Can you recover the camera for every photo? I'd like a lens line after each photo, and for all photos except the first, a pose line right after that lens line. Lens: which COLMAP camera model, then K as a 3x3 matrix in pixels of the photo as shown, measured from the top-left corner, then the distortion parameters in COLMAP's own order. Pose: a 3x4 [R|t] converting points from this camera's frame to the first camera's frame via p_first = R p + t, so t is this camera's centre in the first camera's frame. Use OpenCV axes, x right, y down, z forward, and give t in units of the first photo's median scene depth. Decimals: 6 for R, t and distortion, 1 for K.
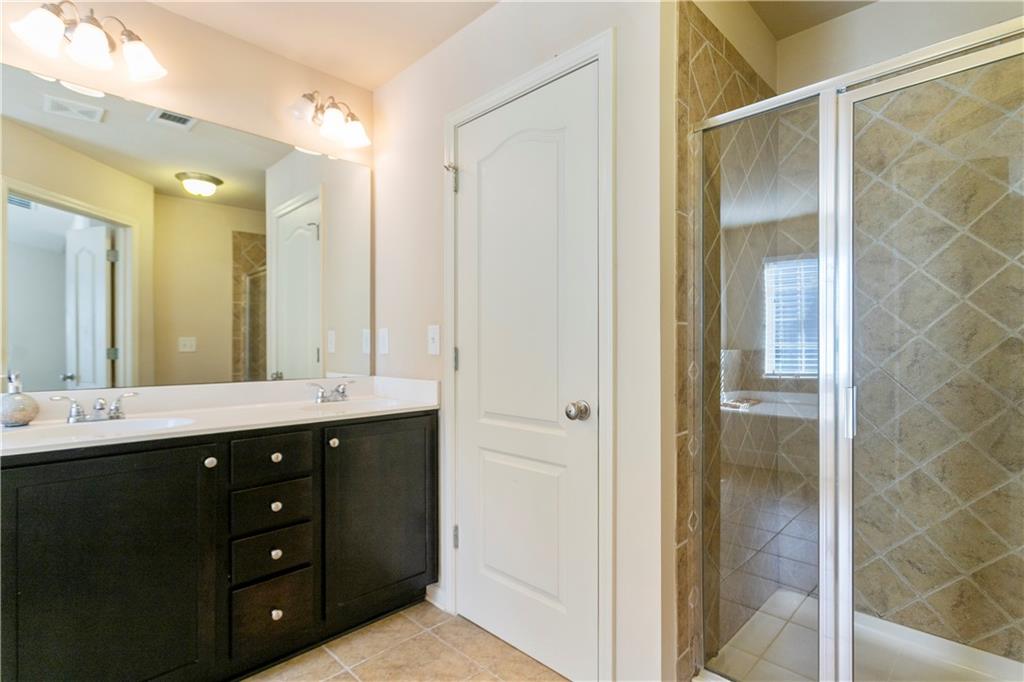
lens RADIAL K [[492.9, 0, 512.9], [0, 492.9, 352.5], [0, 0, 1]] dist [0.001649, -0.000297]
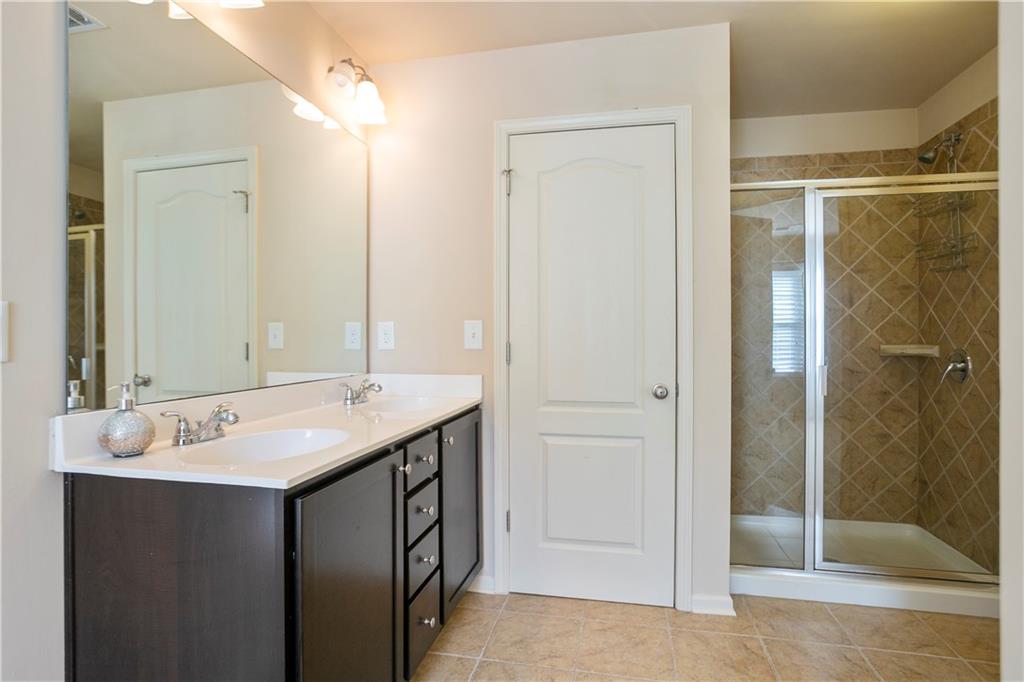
lens RADIAL K [[510.2, 0, 516.1], [0, 510.2, 344.8], [0, 0, 1]] dist [-0.054227, 0.023659]
pose [[0.844445, -0.007941, 0.535584, -0.685409], [0.007779, 0.999966, 0.002561, -0.007304], [-0.535586, 0.002004, 0.844478, 0.072828]]
